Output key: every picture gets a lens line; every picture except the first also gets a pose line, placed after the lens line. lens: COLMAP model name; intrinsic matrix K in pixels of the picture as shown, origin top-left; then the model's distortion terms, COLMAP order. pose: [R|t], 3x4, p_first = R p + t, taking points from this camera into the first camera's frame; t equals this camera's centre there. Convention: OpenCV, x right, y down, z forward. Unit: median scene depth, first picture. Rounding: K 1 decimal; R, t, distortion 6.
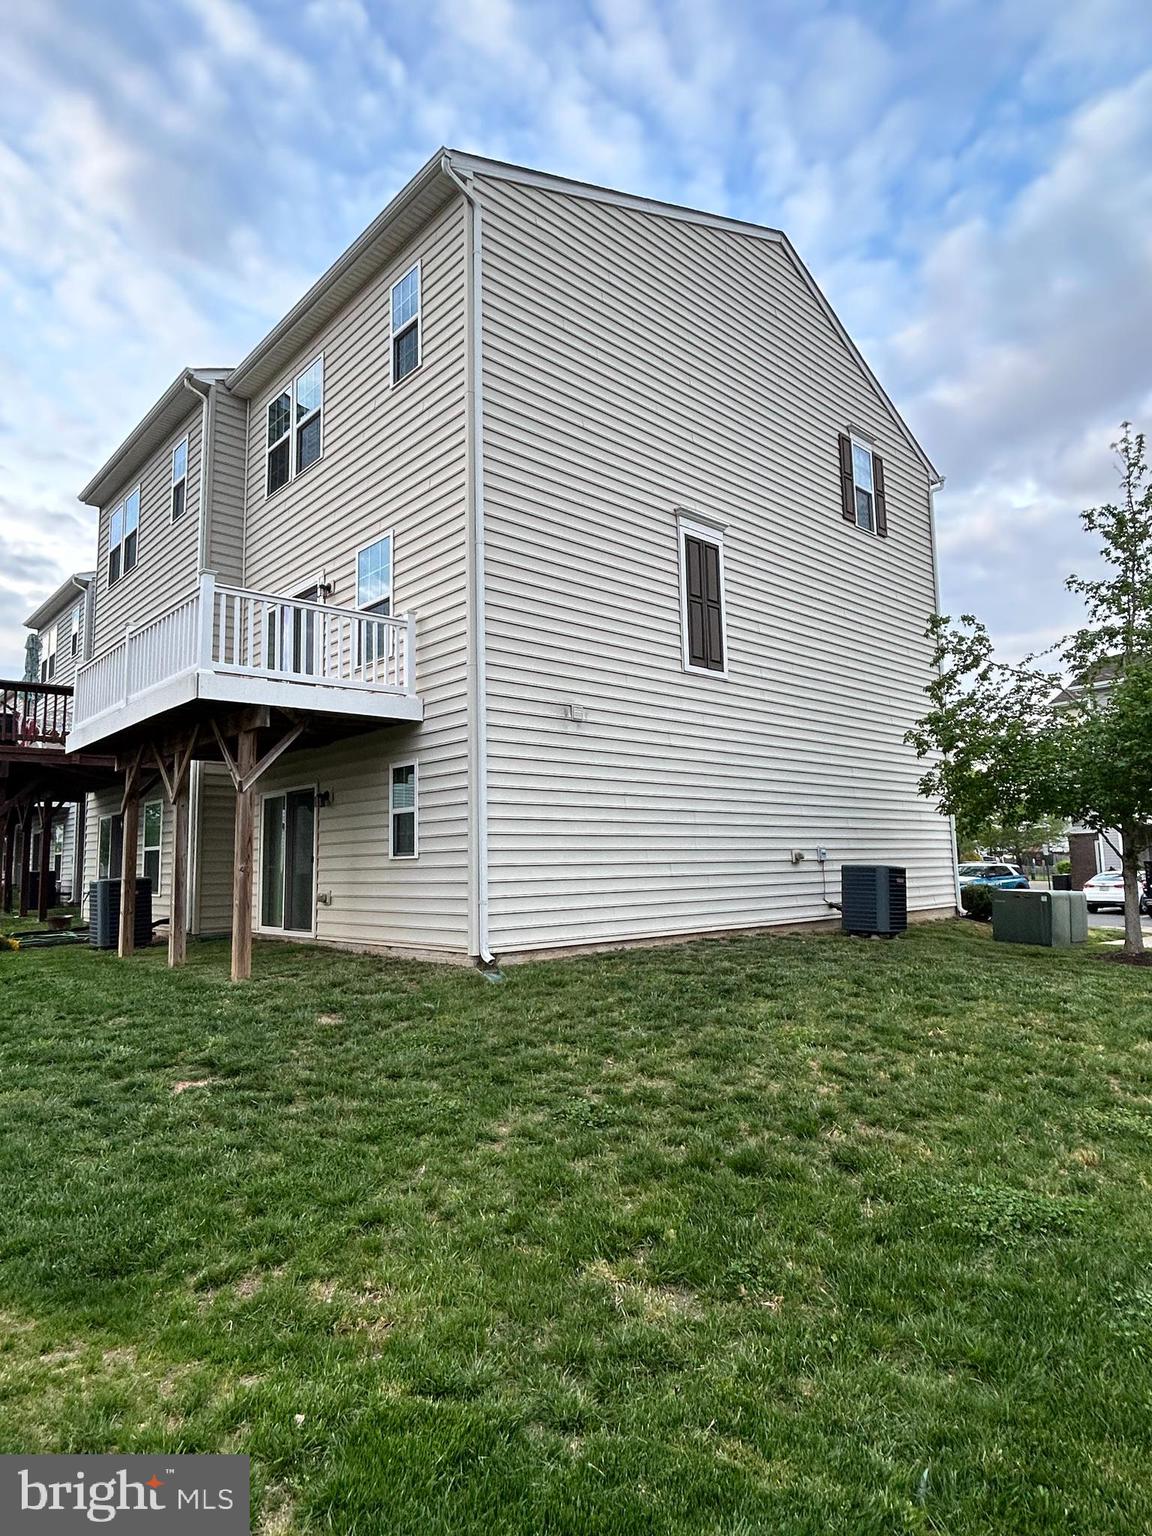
lens RADIAL K [[883.1, 0, 576.0], [0, 883.1, 768.0], [0, 0, 1]] dist [0.003210, 0.001225]
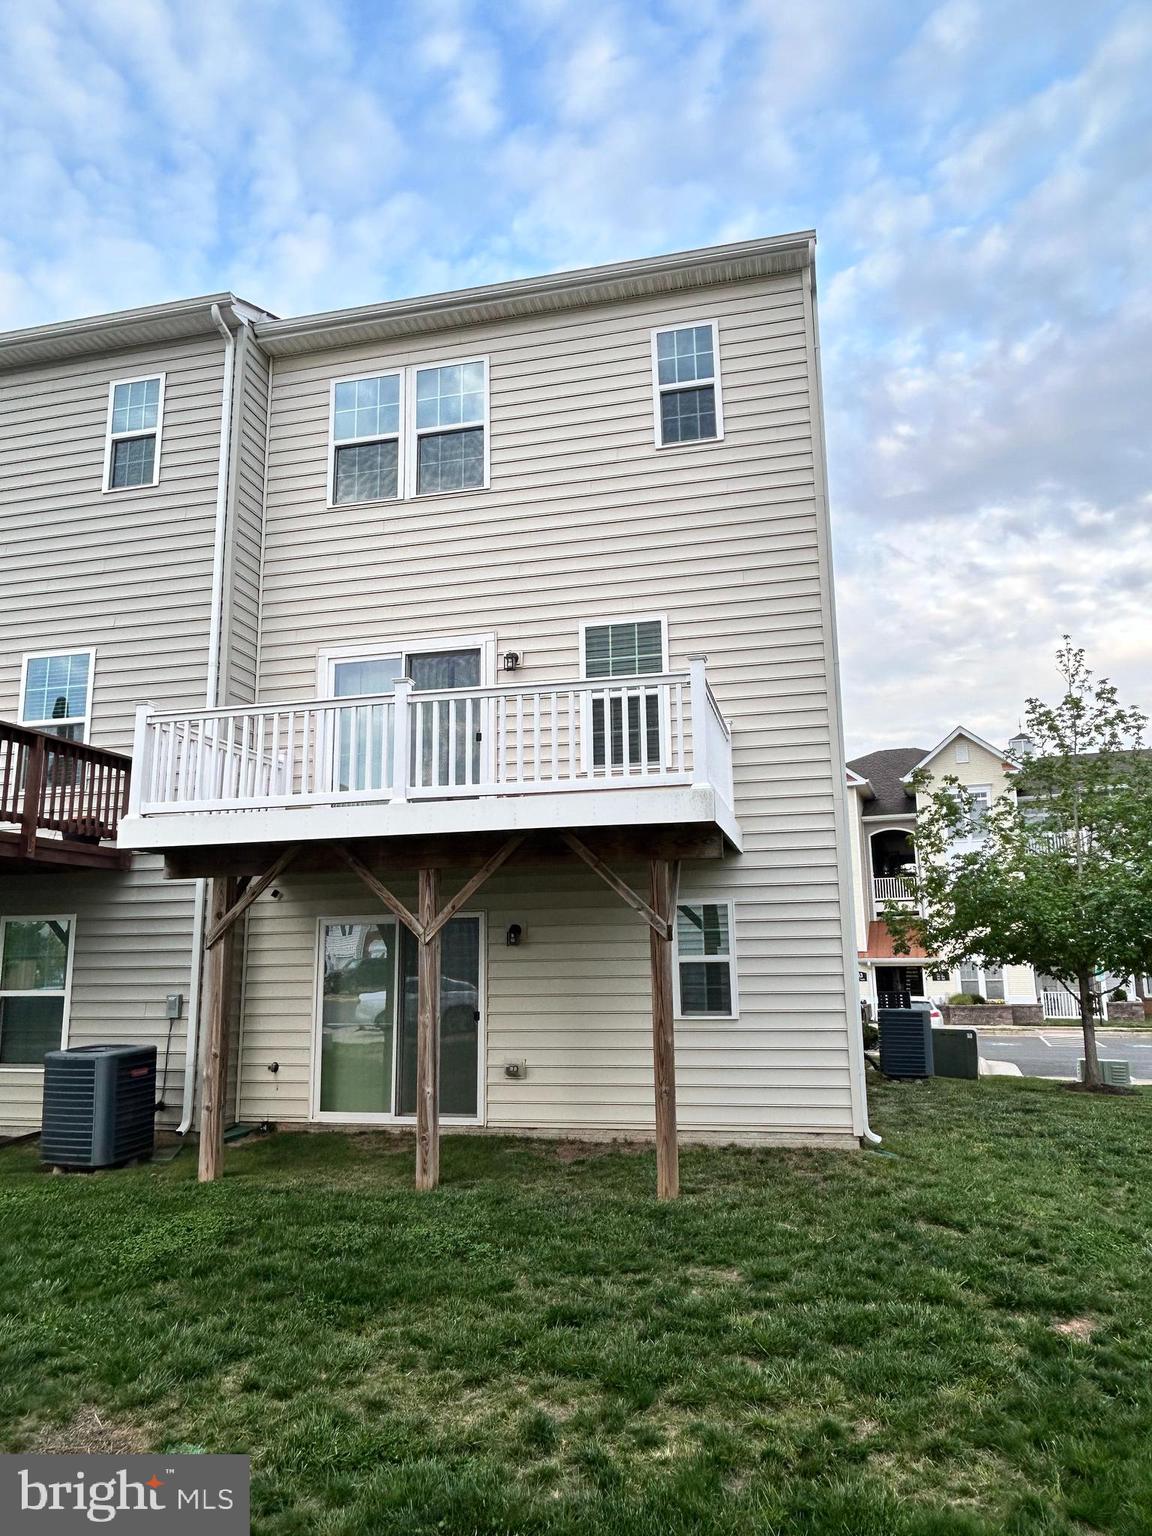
lens RADIAL K [[991.7, 0, 575.6], [0, 991.7, 797.0], [0, 0, 1]] dist [0.027990, -0.051525]
pose [[0.827205, 0.103683, 0.552251, -0.699569], [-0.065185, 0.993900, -0.088962, -0.010037], [-0.558106, 0.037591, 0.828918, 0.253328]]
